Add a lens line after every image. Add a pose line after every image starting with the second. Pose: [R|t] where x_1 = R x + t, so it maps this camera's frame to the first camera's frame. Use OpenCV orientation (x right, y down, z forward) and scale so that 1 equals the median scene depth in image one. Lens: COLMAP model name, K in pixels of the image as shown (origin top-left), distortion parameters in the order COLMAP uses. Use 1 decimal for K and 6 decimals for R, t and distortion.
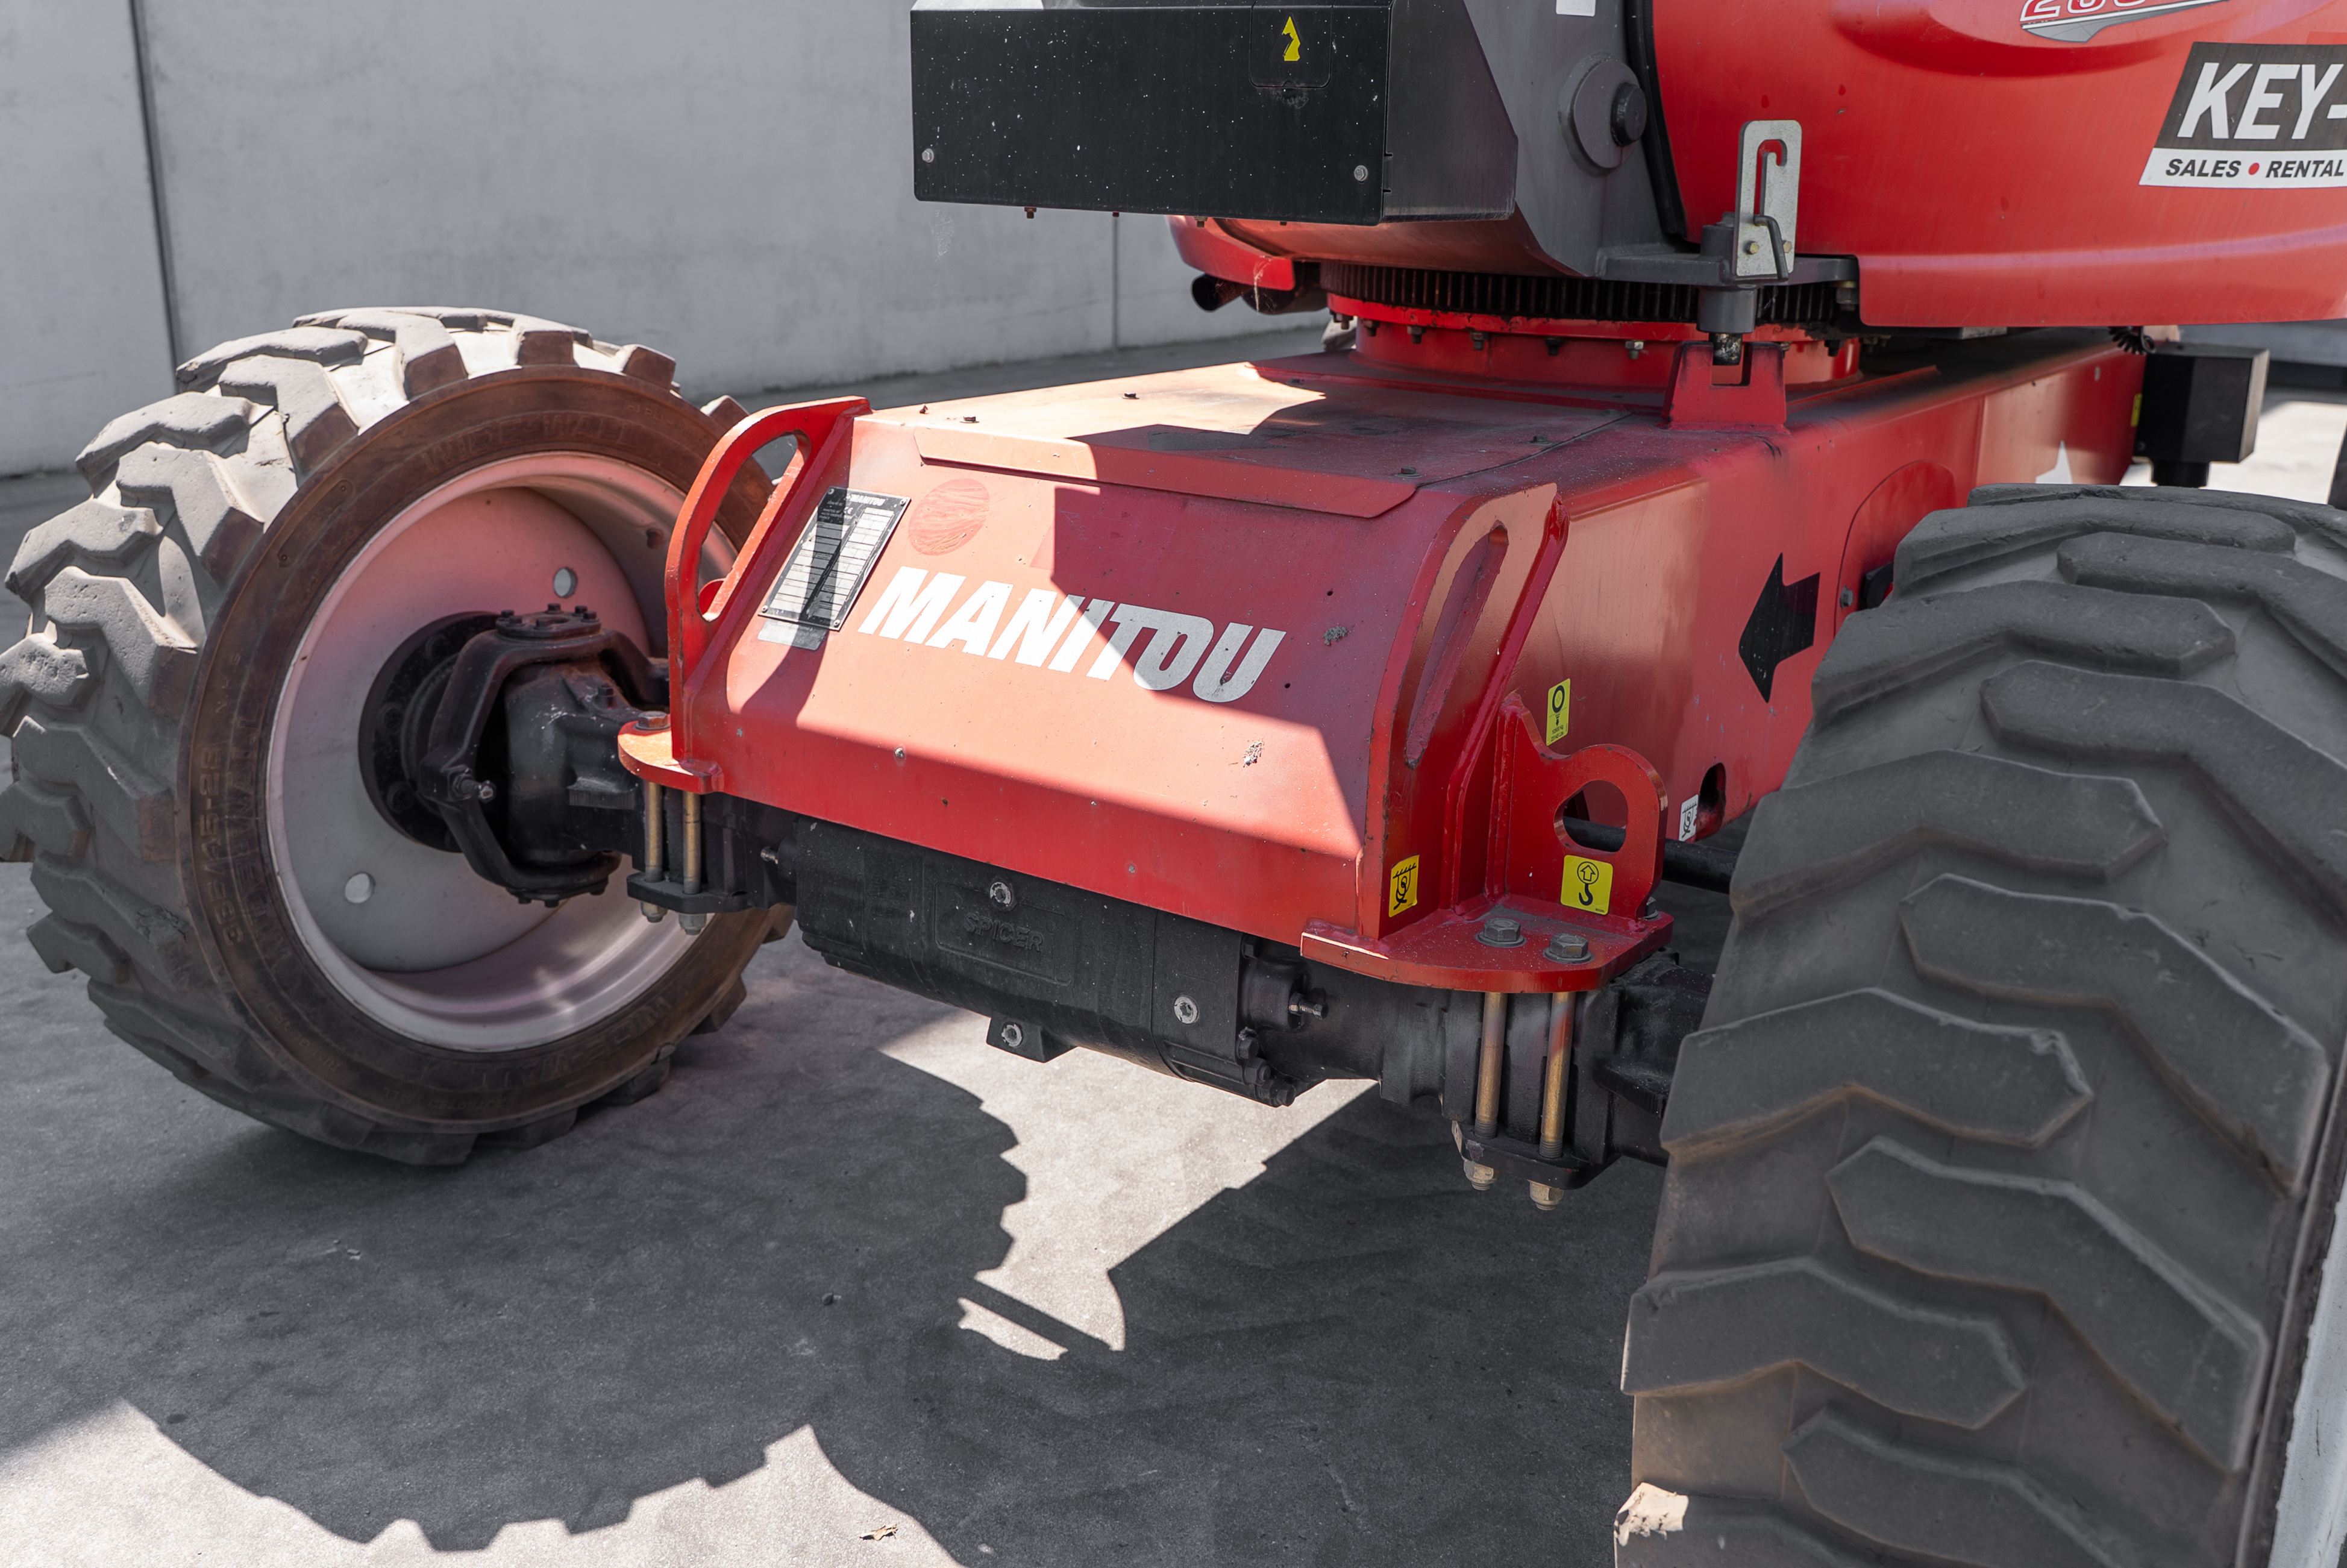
lens RADIAL K [[1997.2, 0, 1173.7], [0, 1997.2, 784.3], [0, 0, 1]] dist [0.005681, -0.007324]
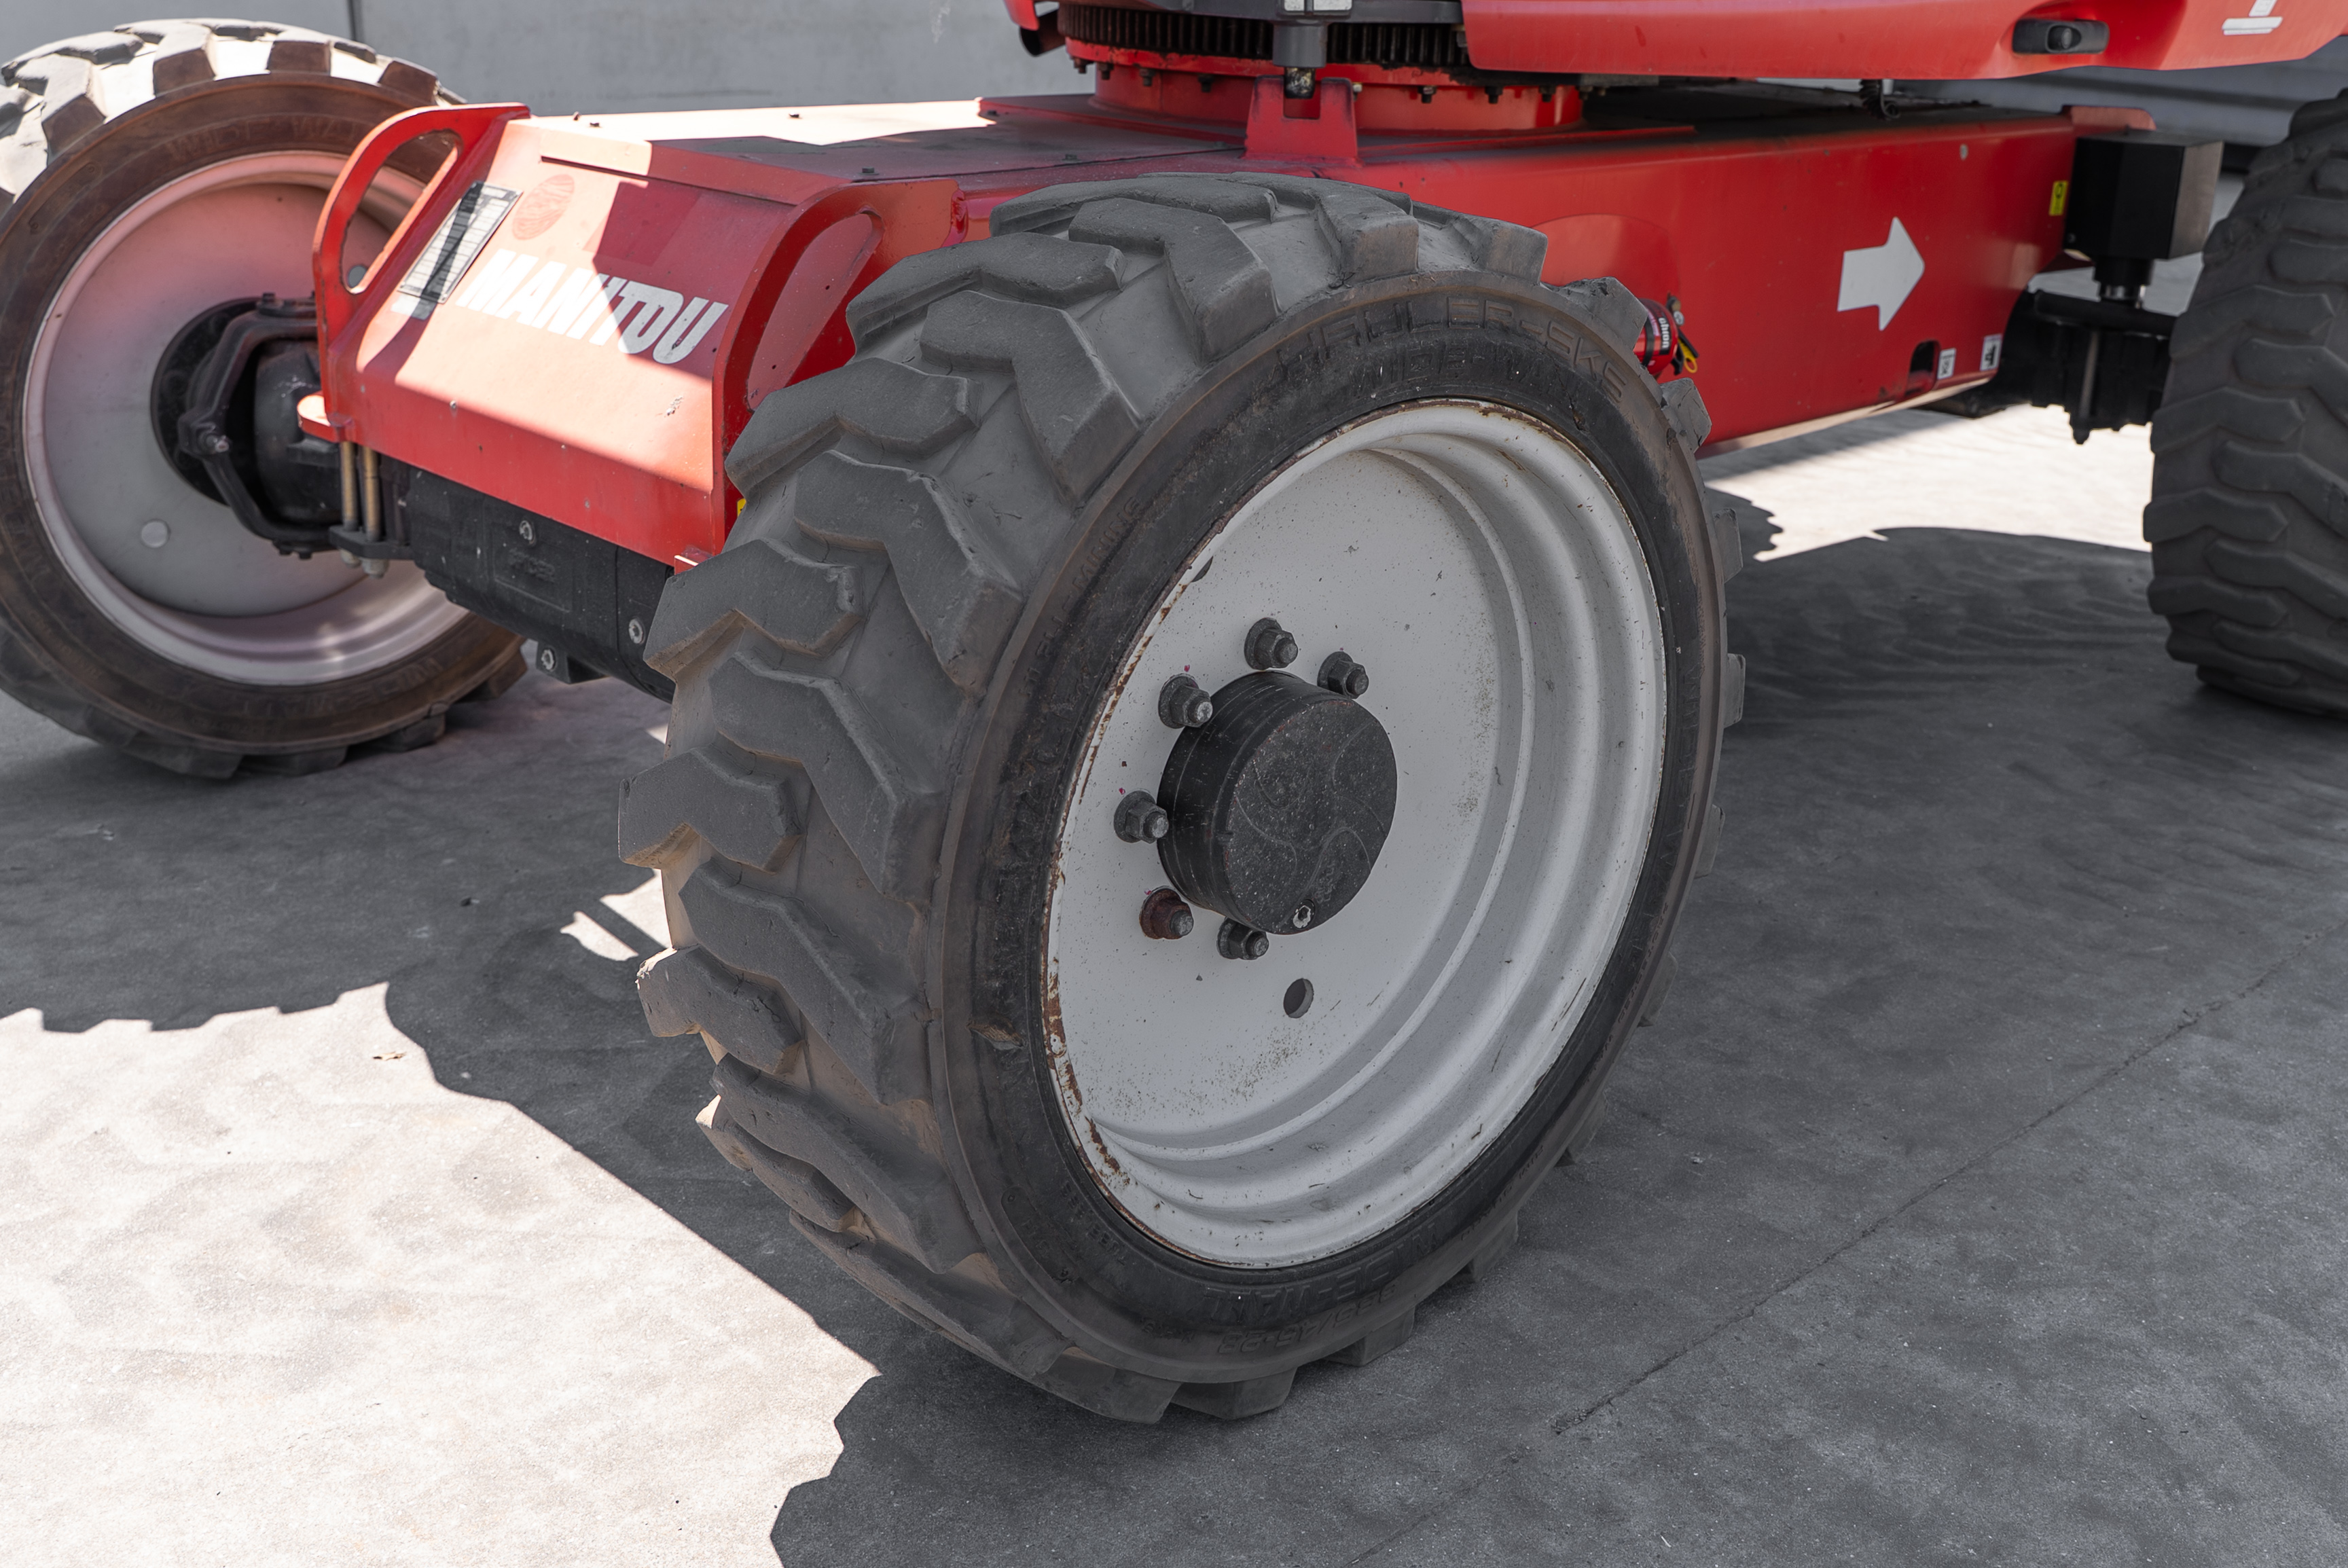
lens RADIAL K [[2150.9, 0, 1173.5], [0, 2150.9, 781.1], [0, 0, 1]] dist [-0.001754, 0.000000]
pose [[0.985397, 0.078137, -0.151287, 0.413404], [-0.067358, 0.994897, 0.075114, 0.068440], [0.156384, -0.063827, 0.985632, -0.154344]]
